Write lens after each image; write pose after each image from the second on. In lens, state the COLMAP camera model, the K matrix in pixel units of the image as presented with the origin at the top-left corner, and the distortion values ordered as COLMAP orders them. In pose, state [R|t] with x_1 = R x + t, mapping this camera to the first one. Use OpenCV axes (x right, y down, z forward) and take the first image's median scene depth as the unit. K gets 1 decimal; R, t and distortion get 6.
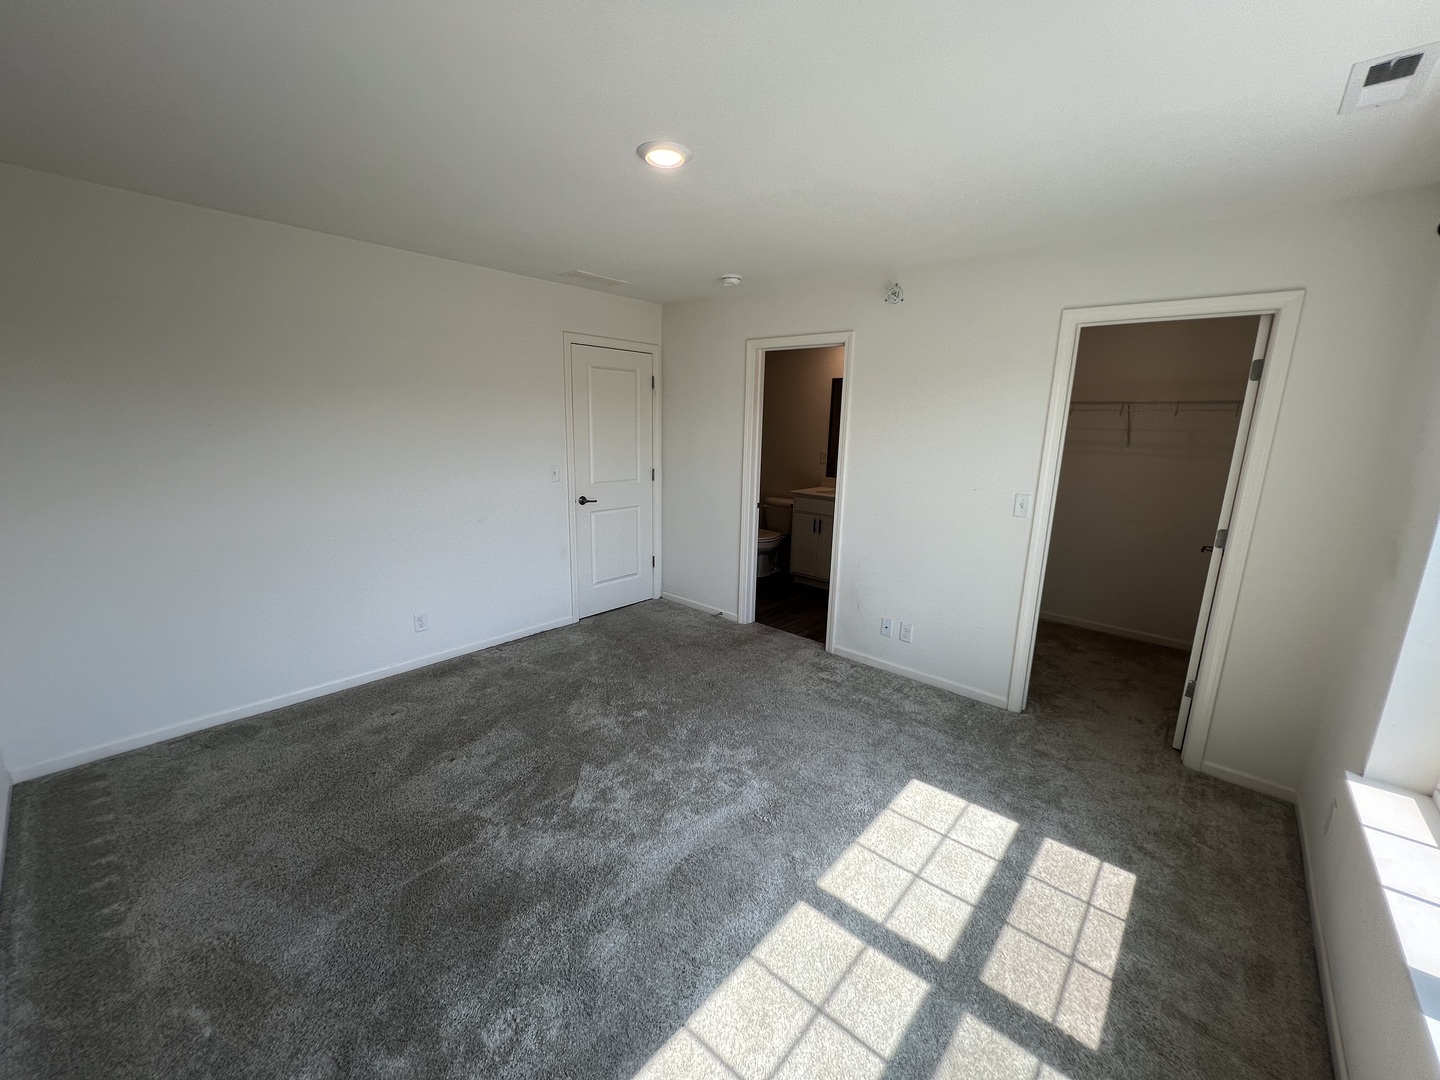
lens RADIAL K [[572.8, 0, 723.6], [0, 572.8, 543.8], [0, 0, 1]] dist [0.000138, 0.000185]
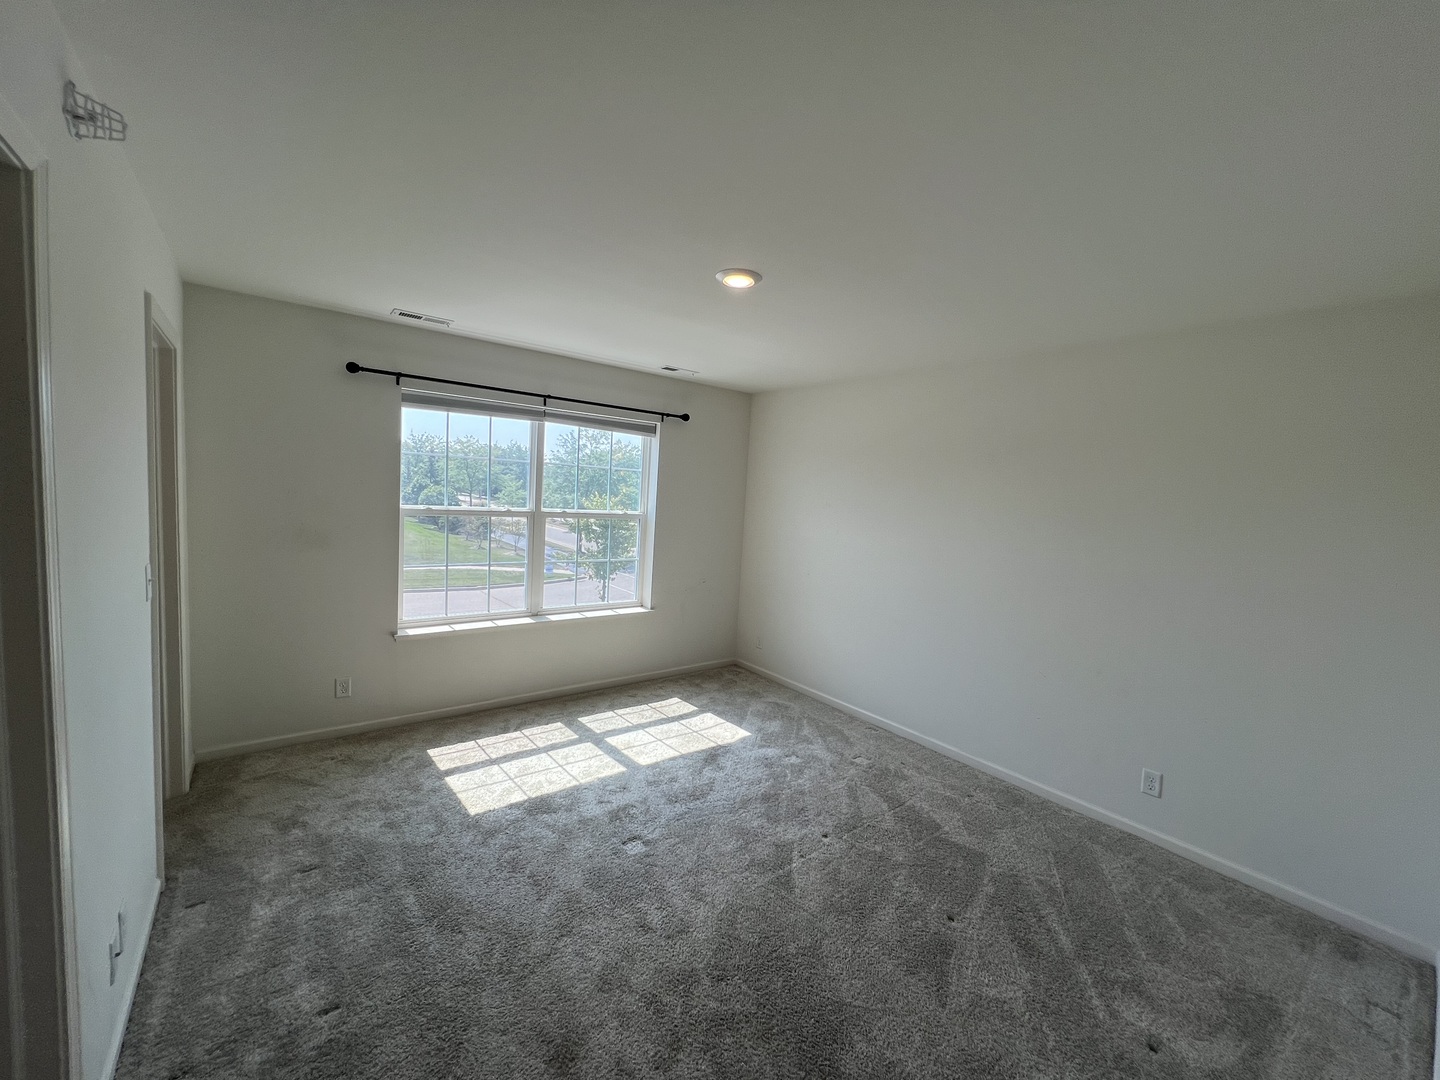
lens RADIAL K [[572.8, 0, 723.6], [0, 572.8, 543.8], [0, 0, 1]] dist [0.000138, 0.000185]
pose [[-0.978035, -0.093581, 0.186253, -0.336969], [-0.033842, 0.952989, 0.301108, -0.484922], [-0.205675, 0.288191, -0.935224, 2.215905]]
